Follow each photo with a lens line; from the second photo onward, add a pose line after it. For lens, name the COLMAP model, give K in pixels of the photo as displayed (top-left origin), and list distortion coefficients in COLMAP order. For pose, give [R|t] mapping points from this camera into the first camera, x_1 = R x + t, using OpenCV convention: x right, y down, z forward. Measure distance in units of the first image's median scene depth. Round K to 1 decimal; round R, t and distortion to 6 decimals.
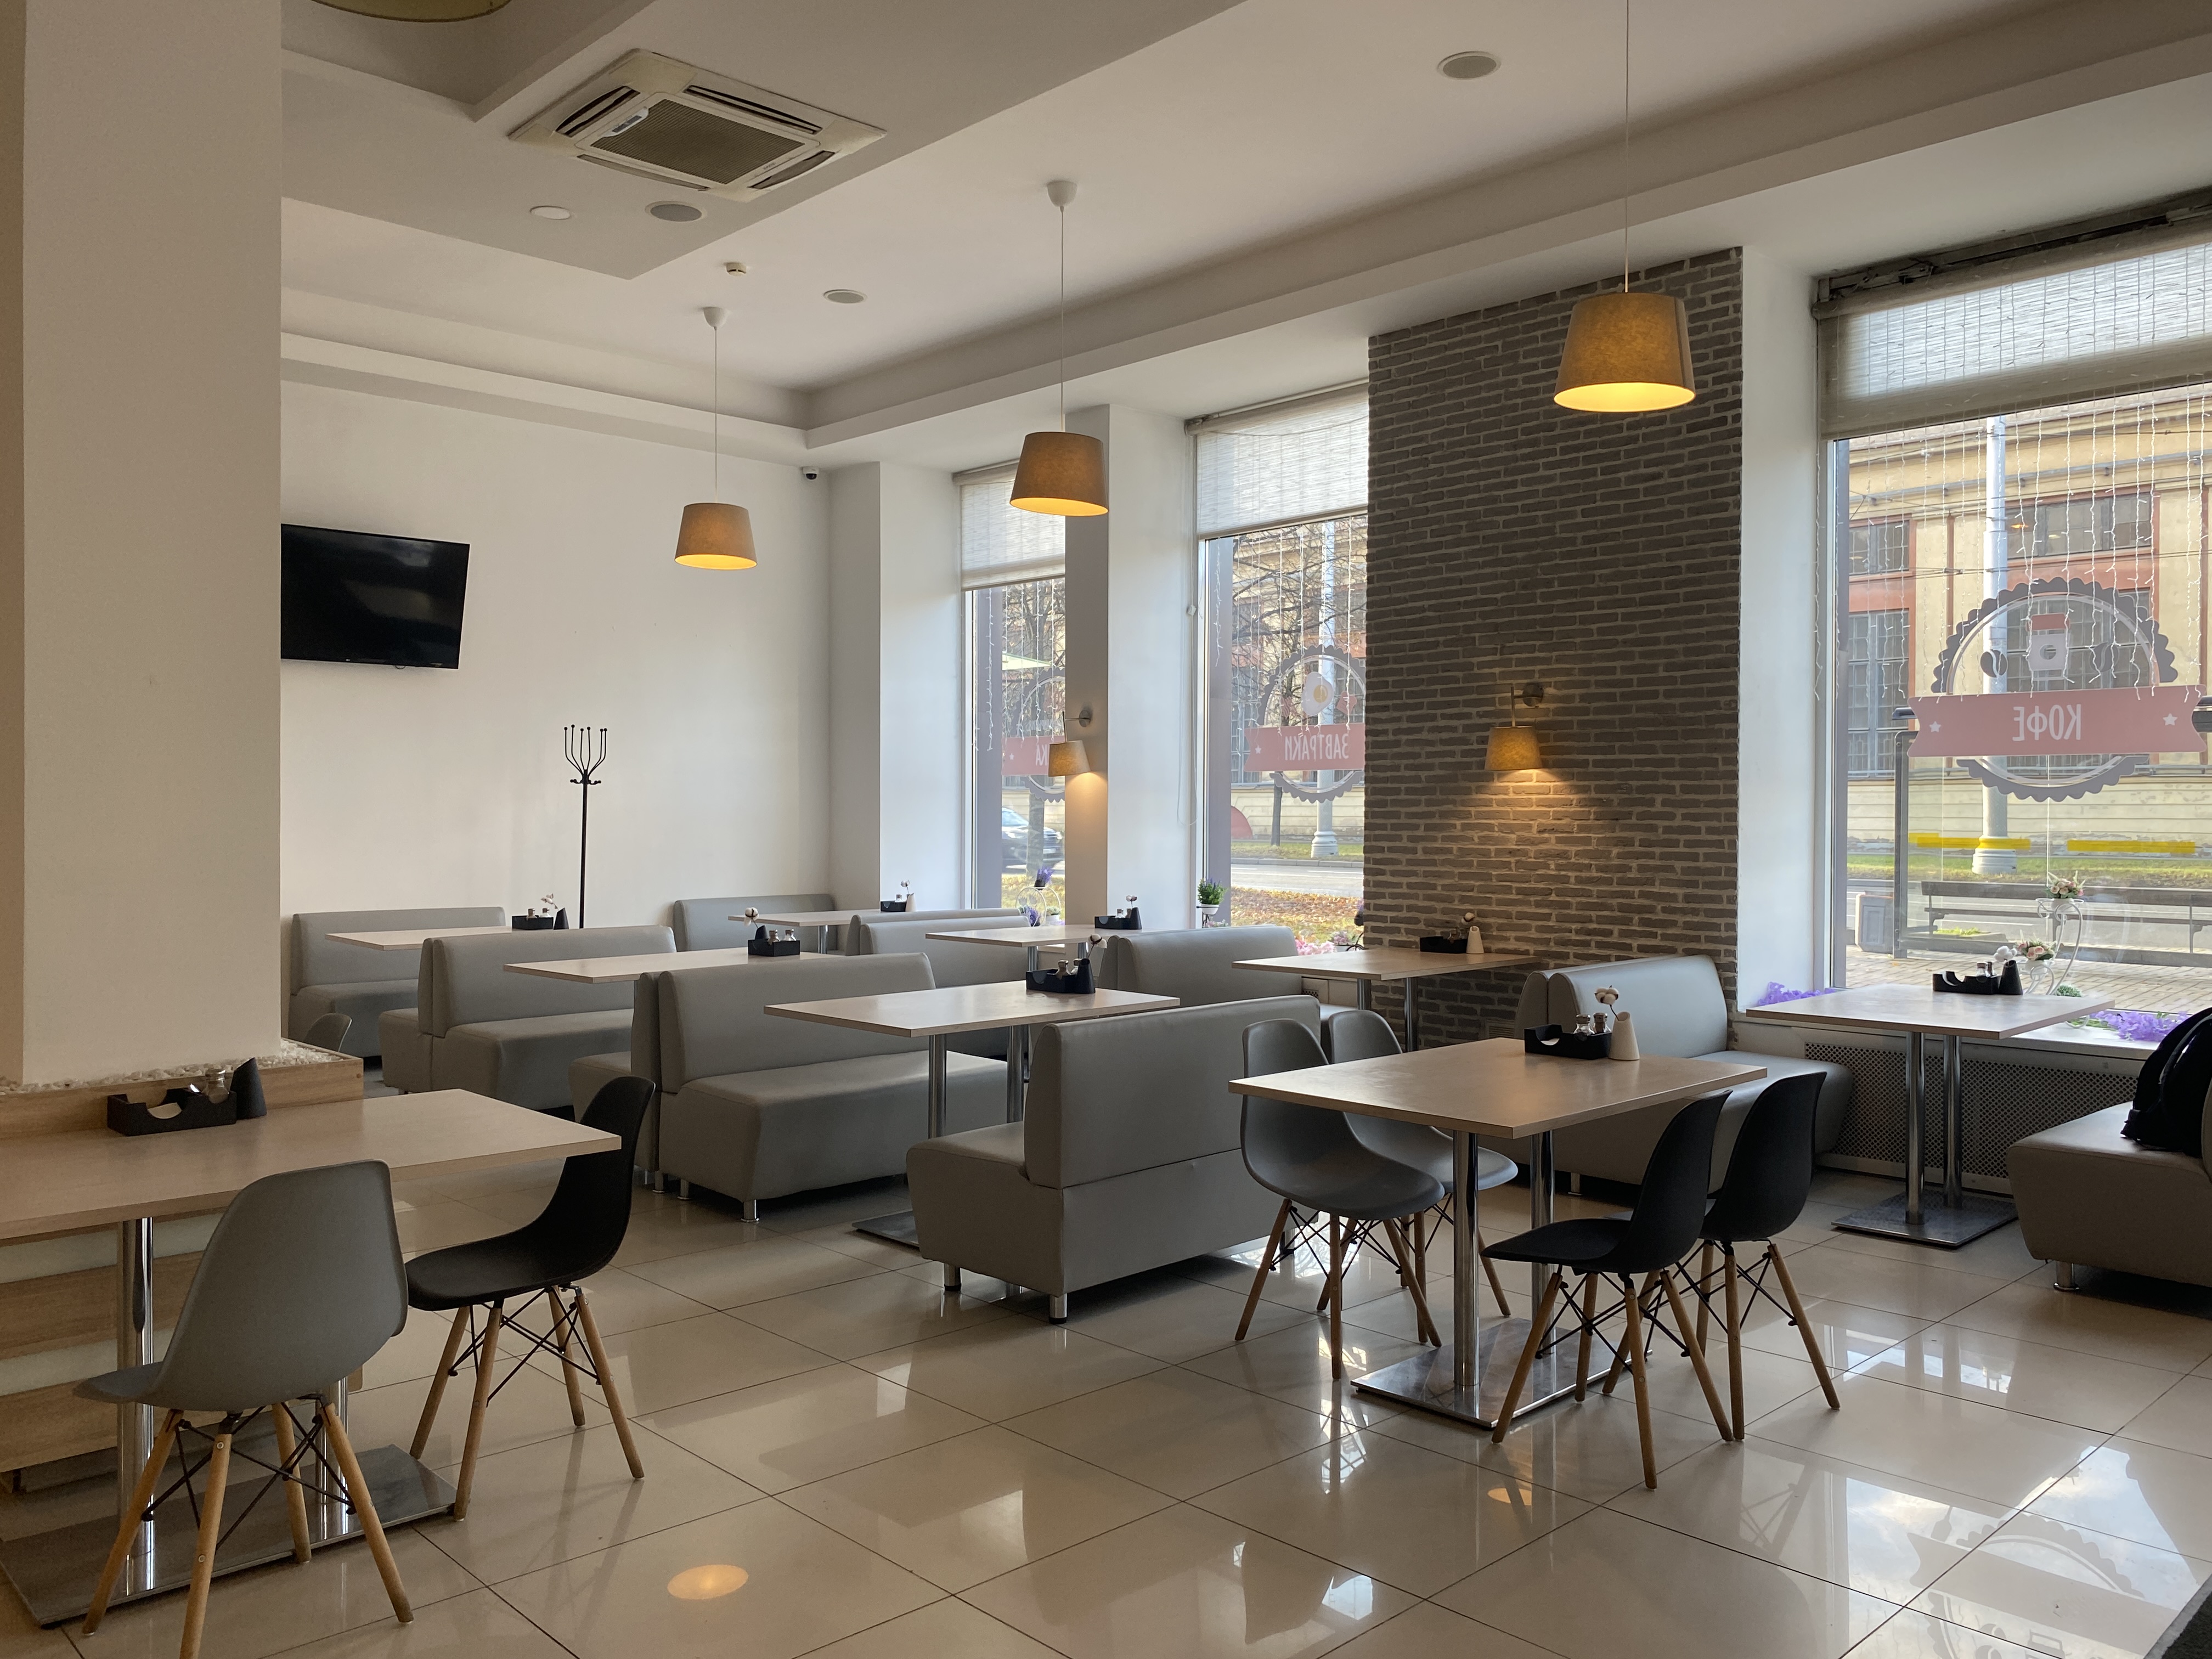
lens RADIAL K [[1668.6, 0, 1113.2], [0, 1668.6, 839.3], [0, 0, 1]] dist [-0.008903, -0.012980]
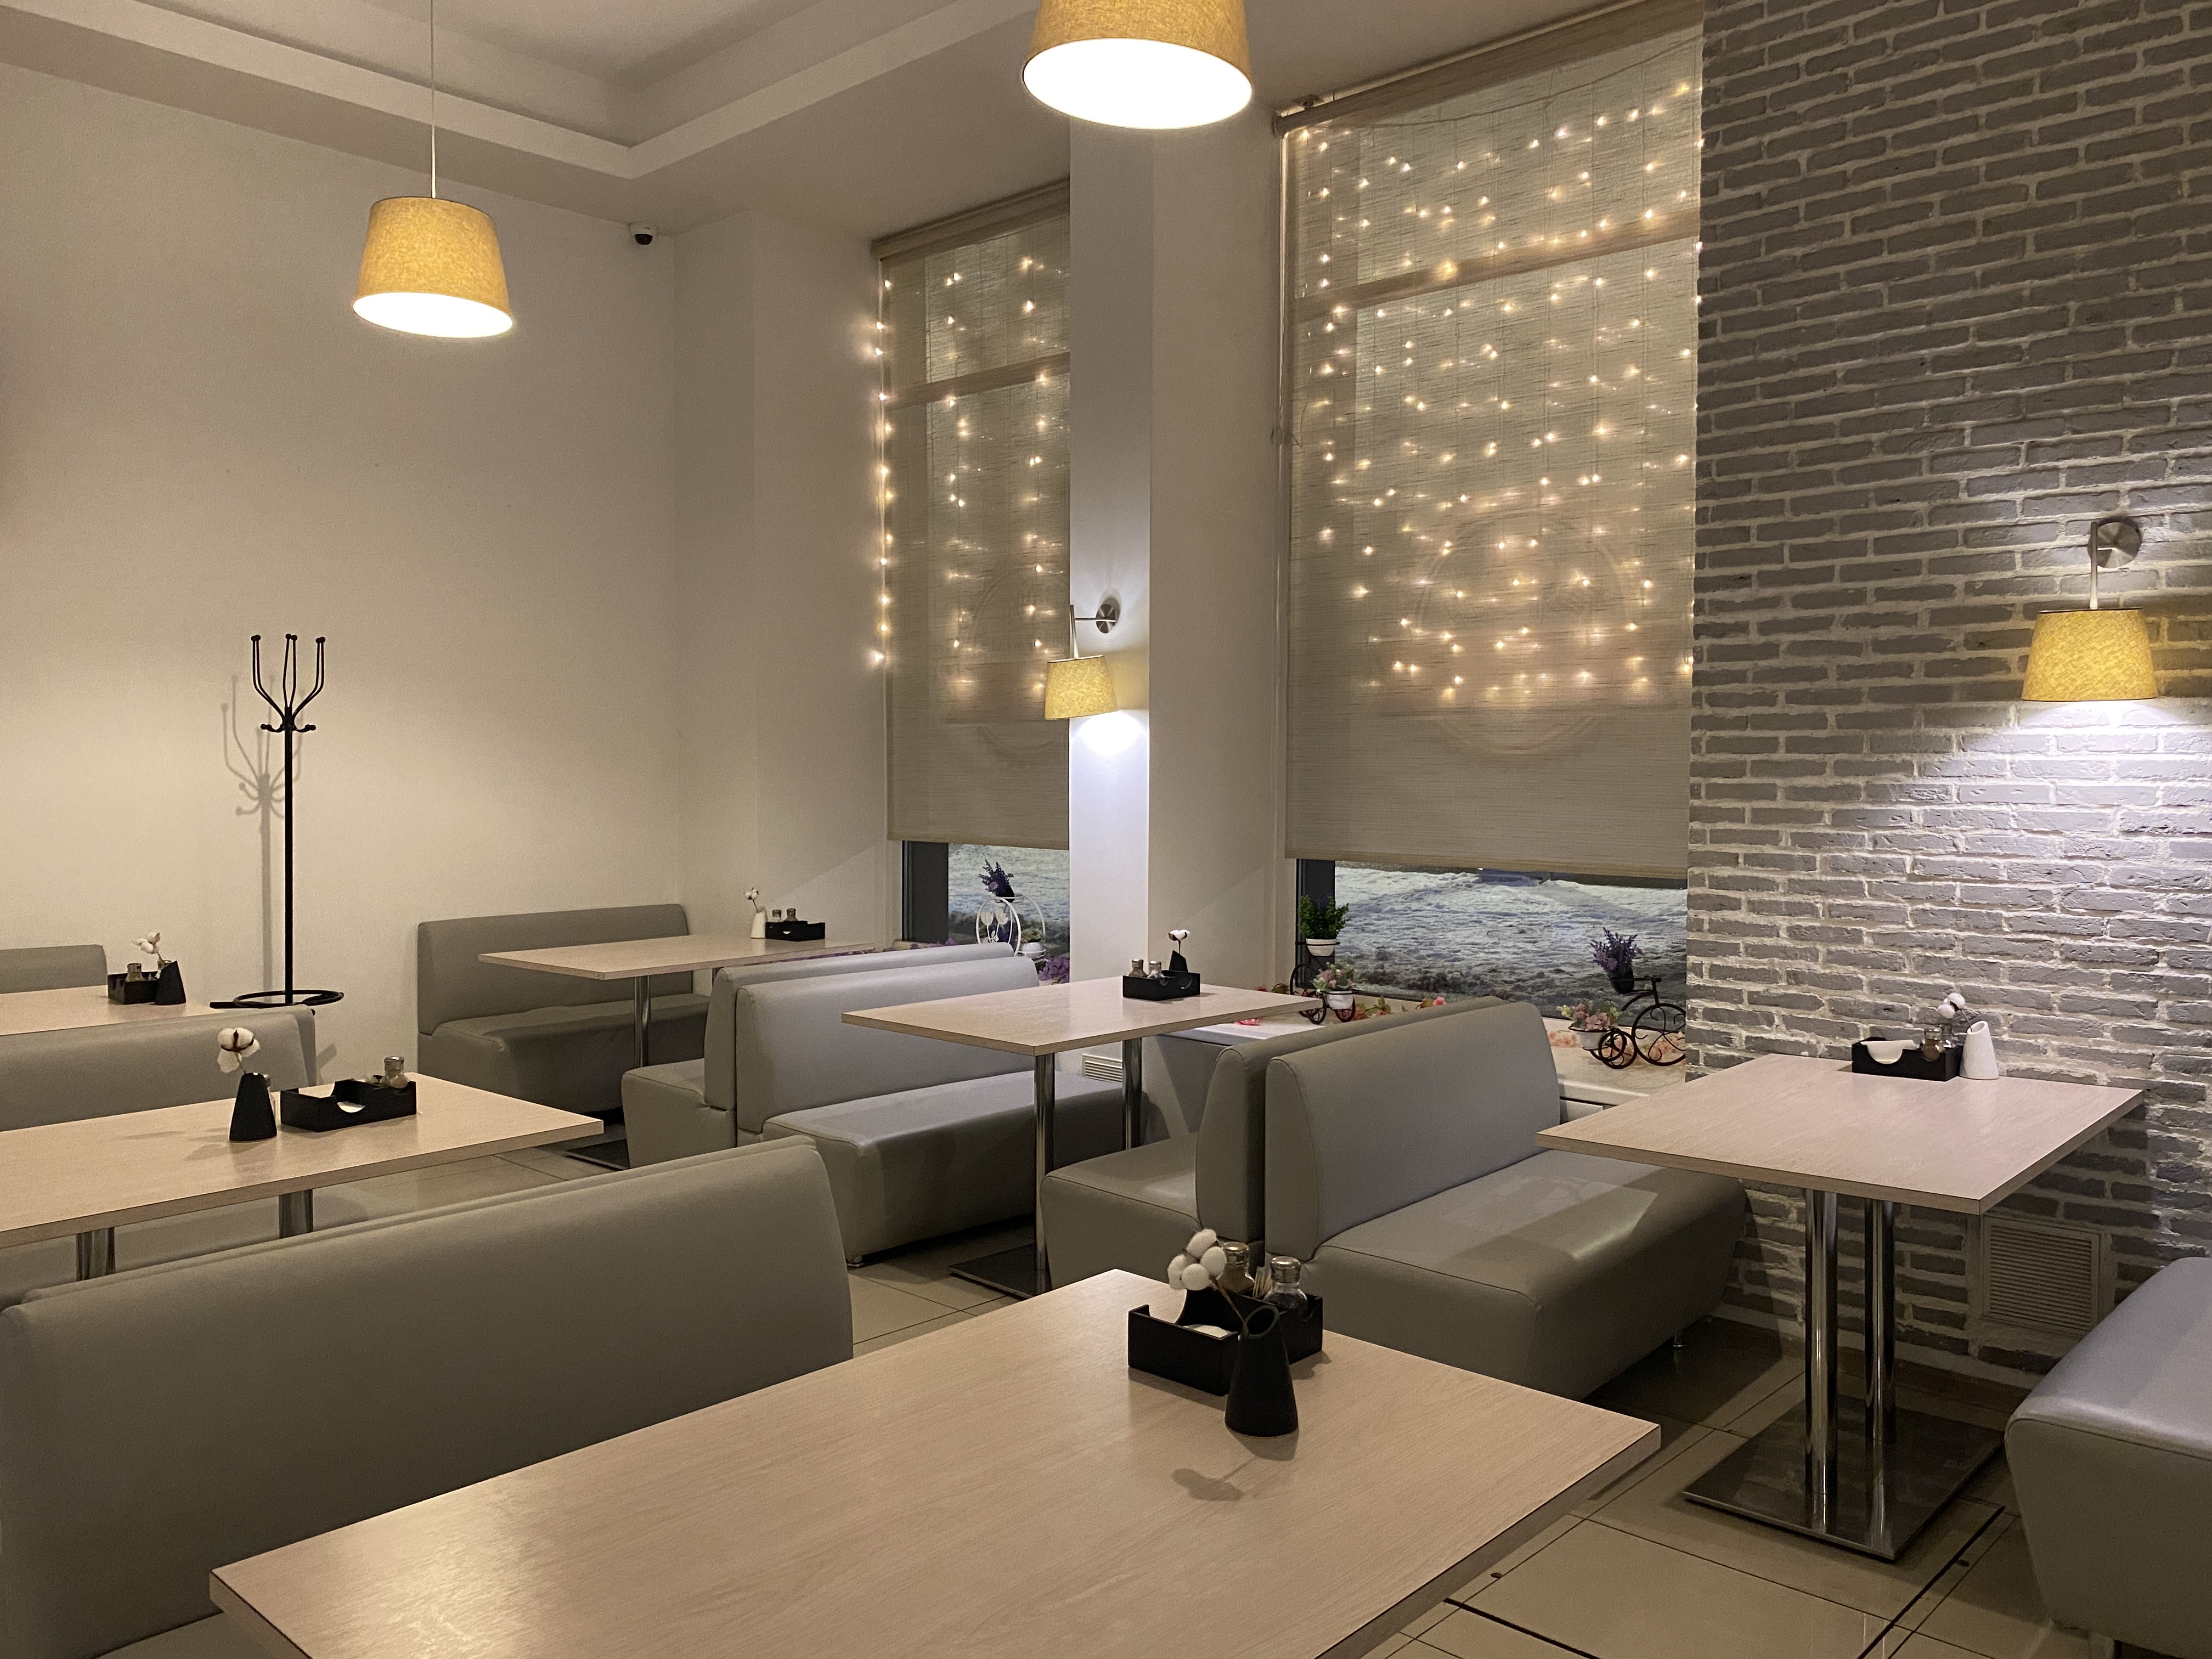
lens RADIAL K [[1668.6, 0, 1103.5], [0, 1668.6, 809.9], [0, 0, 1]] dist [-0.008903, -0.012980]
pose [[0.998744, -0.000599, 0.050091, -0.057197], [0.000035, 0.999937, 0.011265, -0.015294], [-0.050095, -0.011250, 0.998681, 0.518804]]
